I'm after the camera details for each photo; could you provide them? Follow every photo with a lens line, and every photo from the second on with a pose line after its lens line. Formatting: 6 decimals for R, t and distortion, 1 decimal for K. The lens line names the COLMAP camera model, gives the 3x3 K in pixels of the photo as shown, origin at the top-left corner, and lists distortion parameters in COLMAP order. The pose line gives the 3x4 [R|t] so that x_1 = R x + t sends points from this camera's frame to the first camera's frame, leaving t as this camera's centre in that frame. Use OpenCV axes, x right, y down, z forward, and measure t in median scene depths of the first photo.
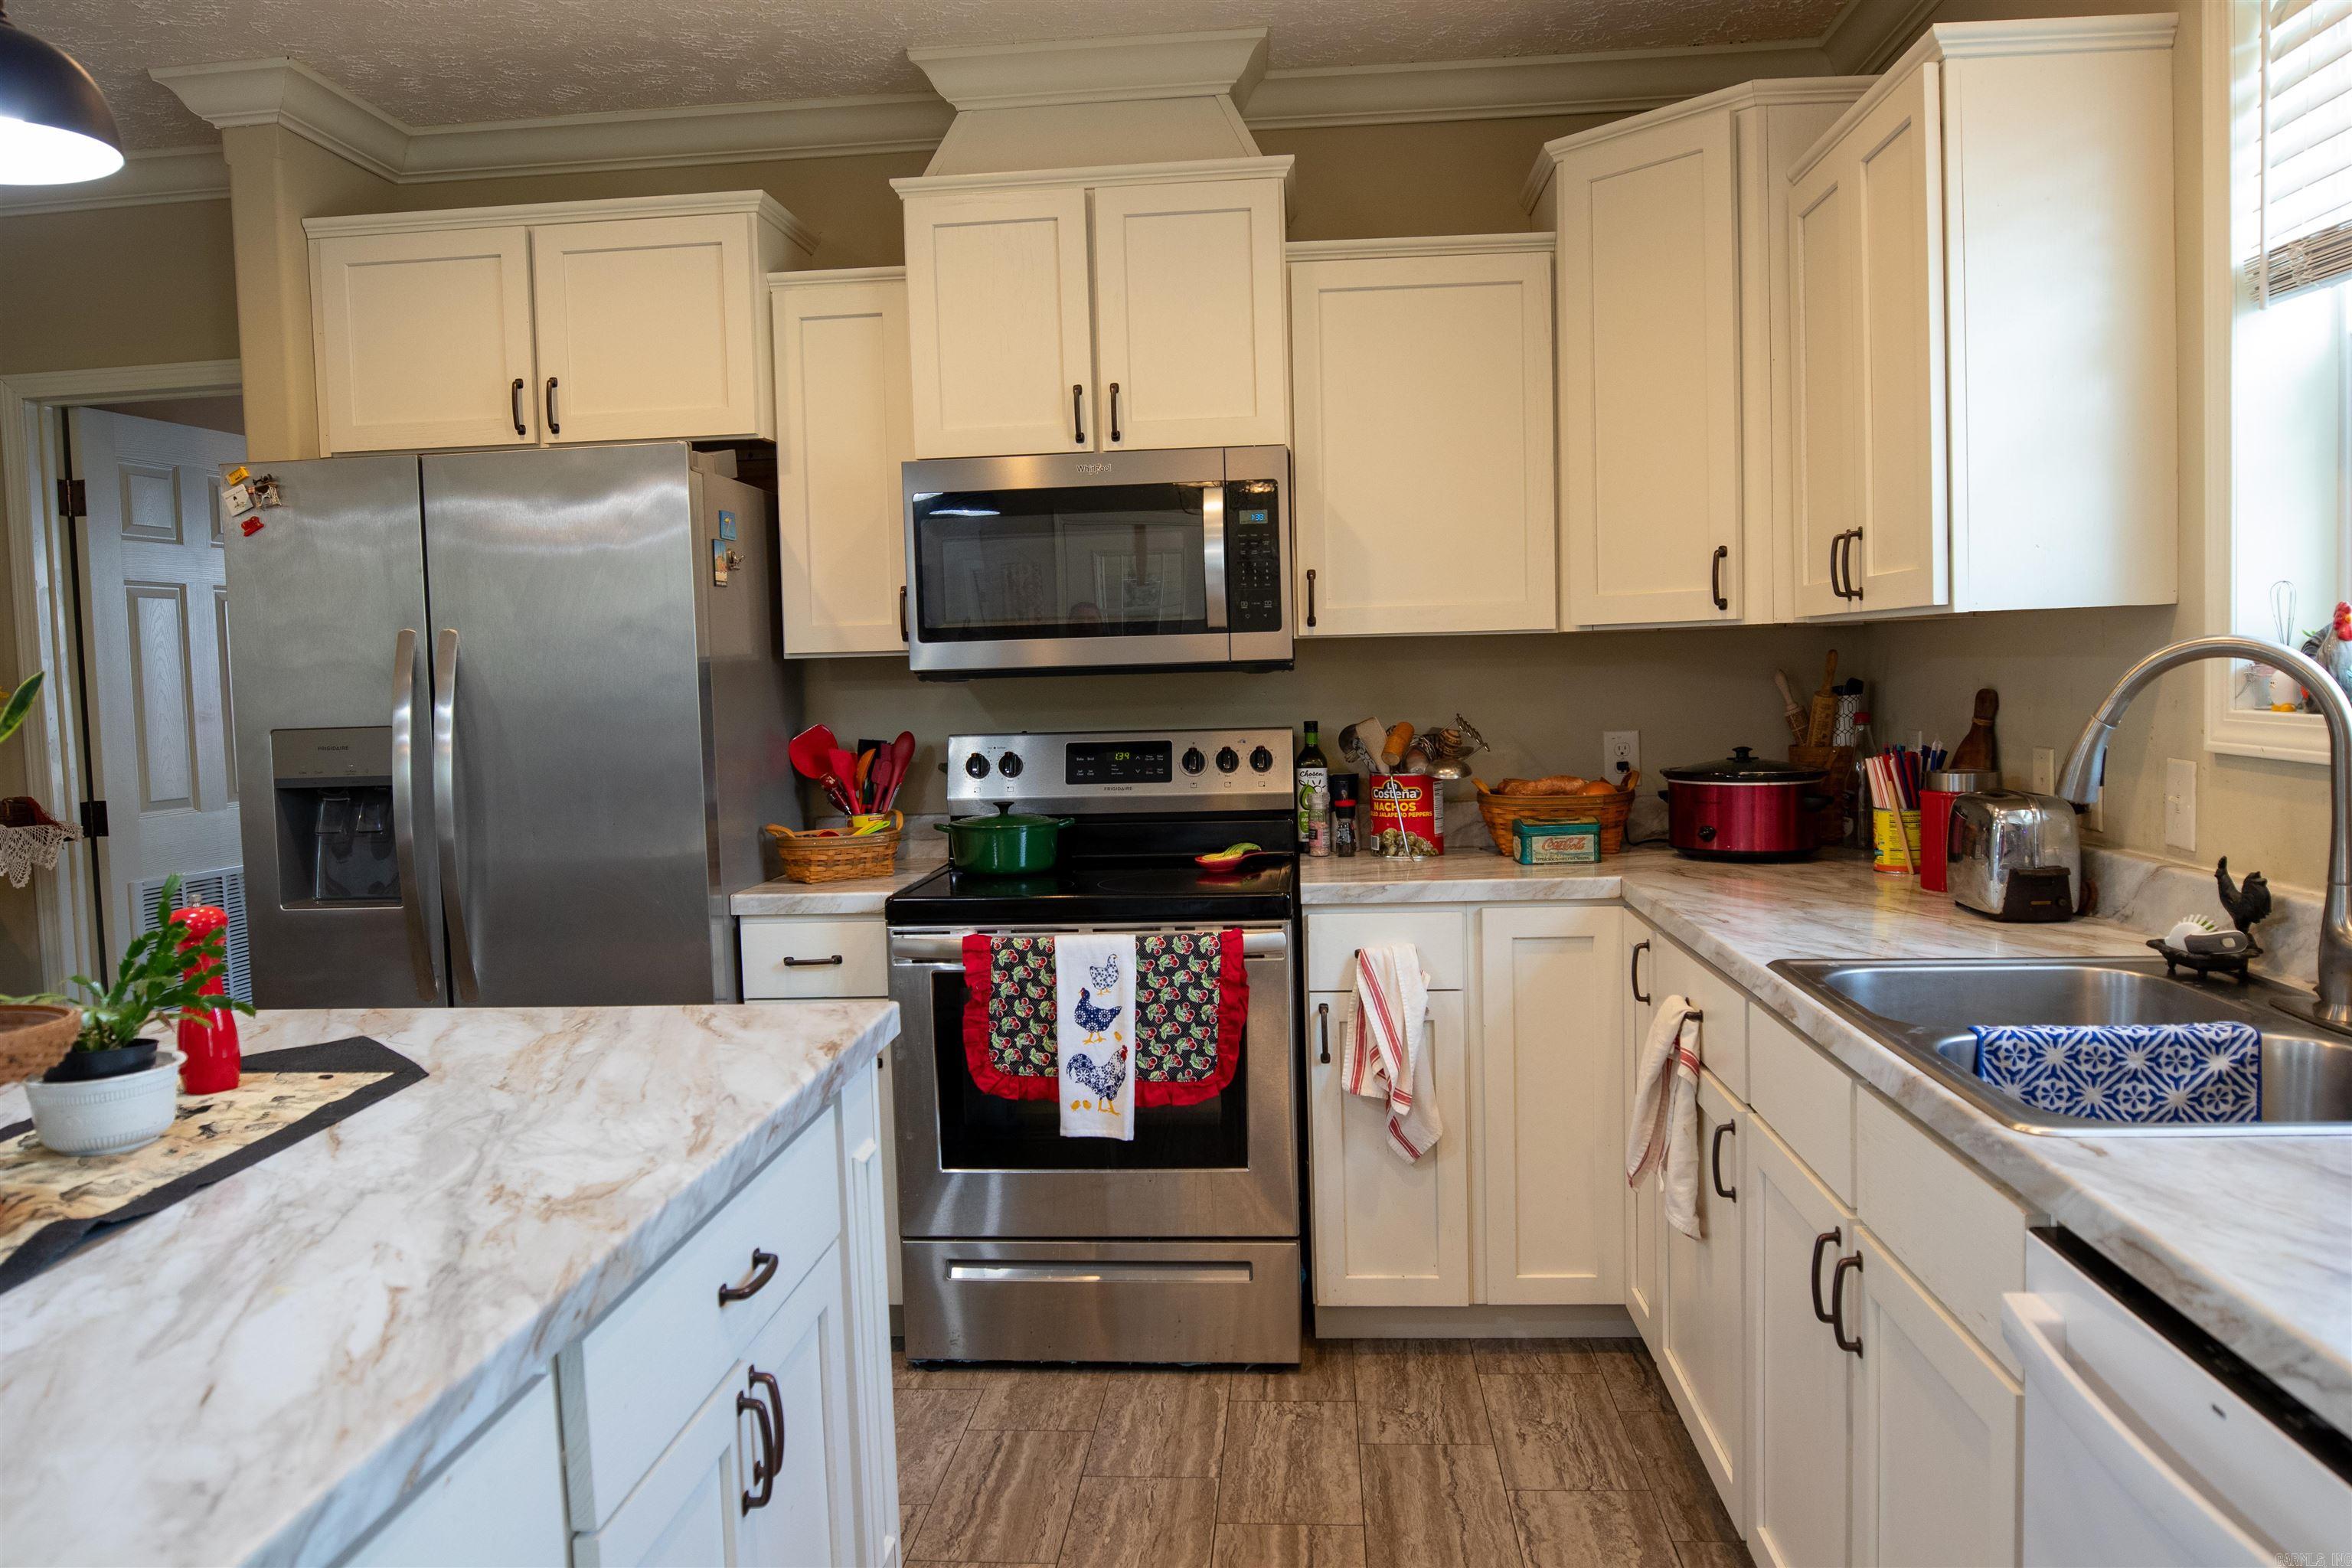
lens RADIAL K [[1730.9, 0, 1154.8], [0, 1730.9, 783.2], [0, 0, 1]] dist [-0.043727, 0.012321]
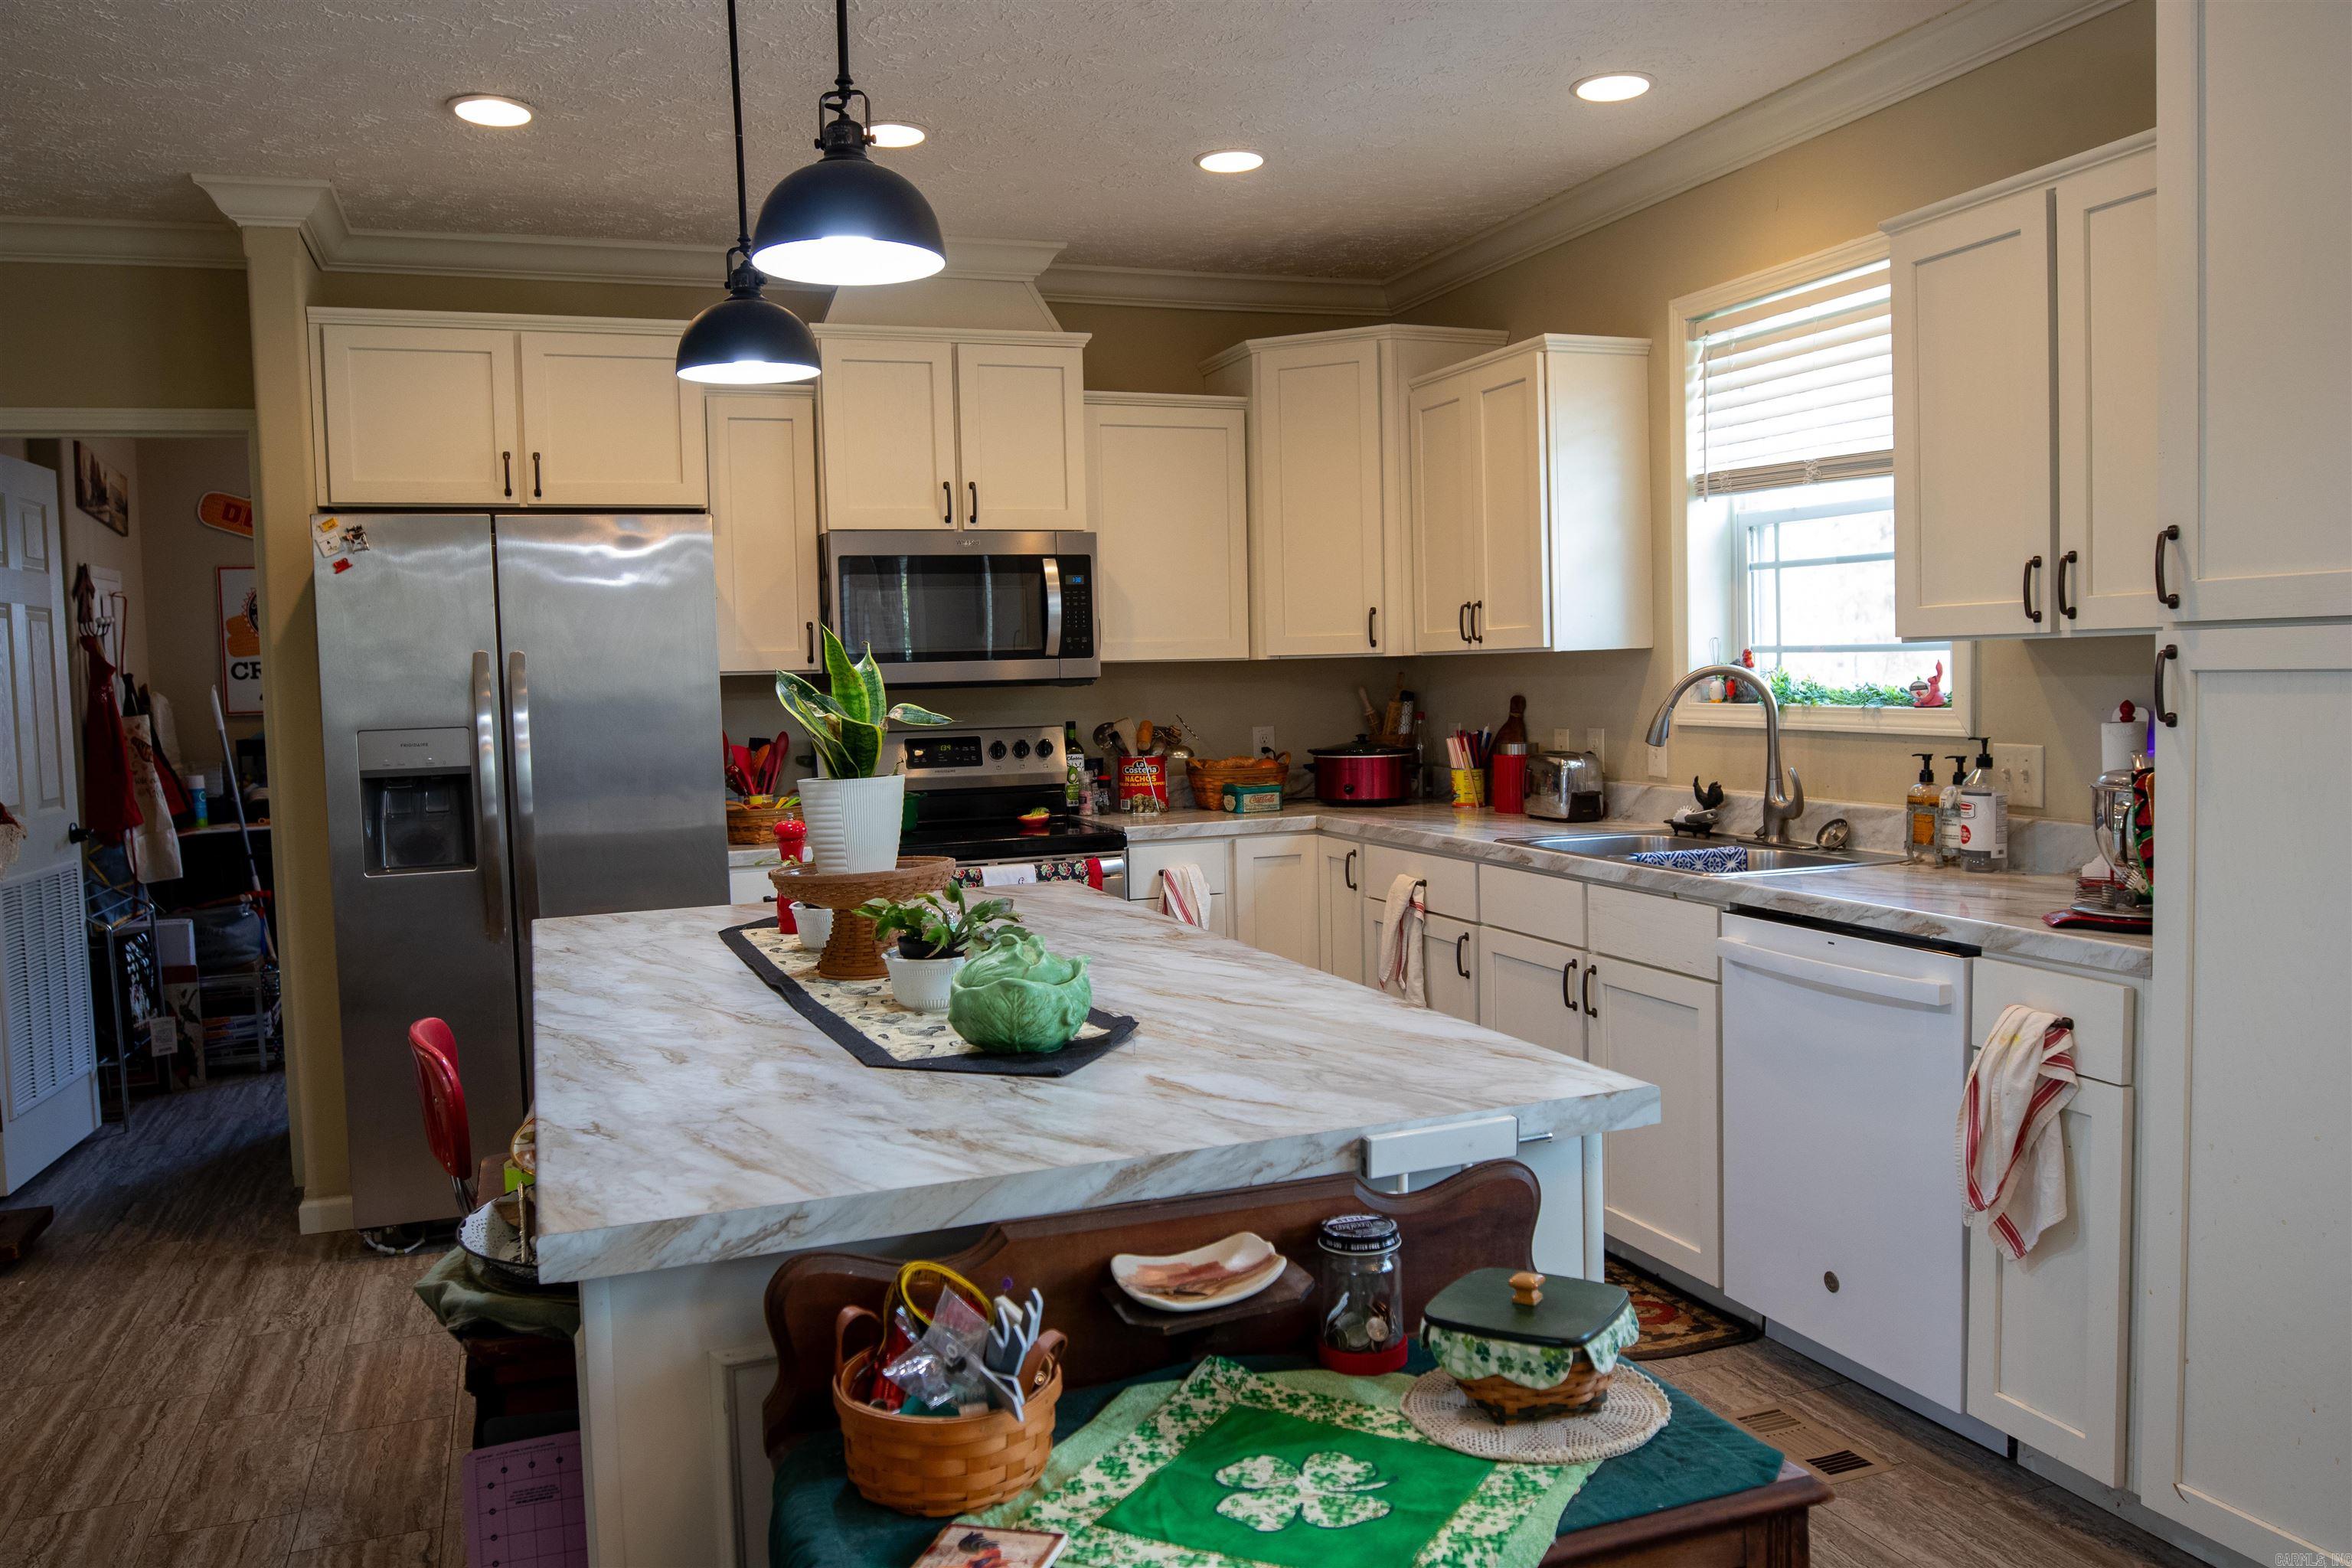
lens RADIAL K [[1730.9, 0, 1154.8], [0, 1730.9, 783.2], [0, 0, 1]] dist [-0.043727, 0.012321]
pose [[0.906102, -0.022051, 0.422485, -0.505813], [0.028229, 0.999566, -0.008371, 0.032264], [-0.422117, 0.019511, 0.906331, -0.352920]]
